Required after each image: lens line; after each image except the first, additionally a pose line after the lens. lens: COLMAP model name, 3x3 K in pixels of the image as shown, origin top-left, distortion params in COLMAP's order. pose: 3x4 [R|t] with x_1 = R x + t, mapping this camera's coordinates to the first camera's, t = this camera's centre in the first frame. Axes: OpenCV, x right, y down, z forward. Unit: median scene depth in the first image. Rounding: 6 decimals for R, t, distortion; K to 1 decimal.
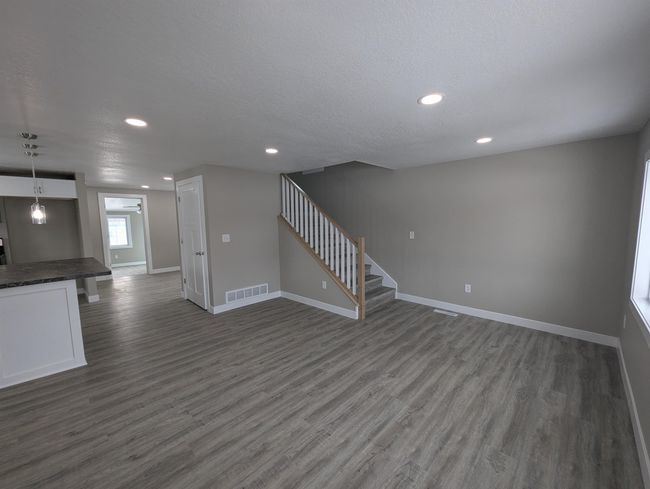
lens RADIAL K [[268.8, 0, 326.6], [0, 268.8, 246.2], [0, 0, 1]] dist [0.002784, -0.002536]
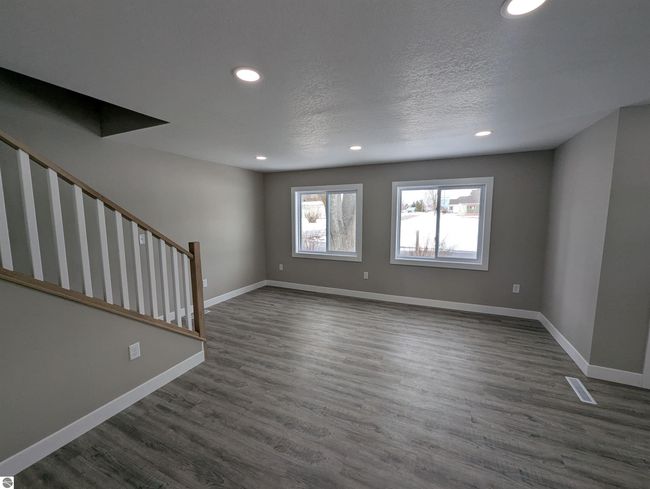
lens RADIAL K [[268.8, 0, 323.8], [0, 268.8, 249.0], [0, 0, 1]] dist [0.002784, -0.002536]
pose [[-0.318854, -0.104390, 0.942038, -0.759328], [0.106535, 0.983670, 0.145062, -0.097235], [-0.941798, 0.146613, -0.302526, 1.092436]]
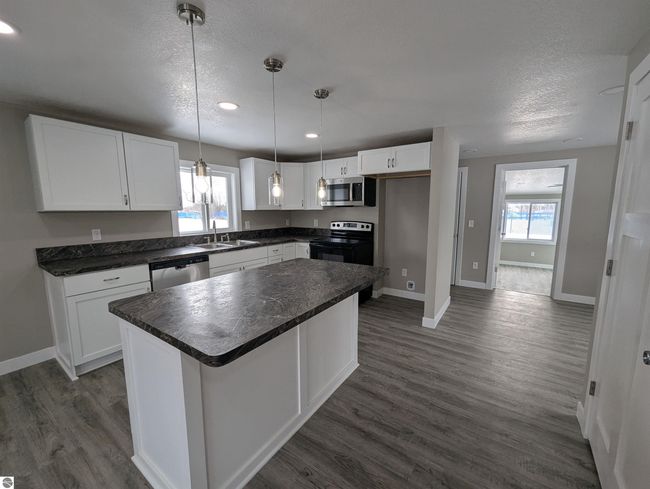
lens RADIAL K [[268.8, 0, 325.5], [0, 268.8, 246.0], [0, 0, 1]] dist [0.002784, -0.002536]
pose [[0.165353, 0.147111, -0.975201, -0.447005], [-0.102002, 0.986061, 0.131454, -0.079976], [0.980945, 0.077736, 0.178054, 0.953088]]
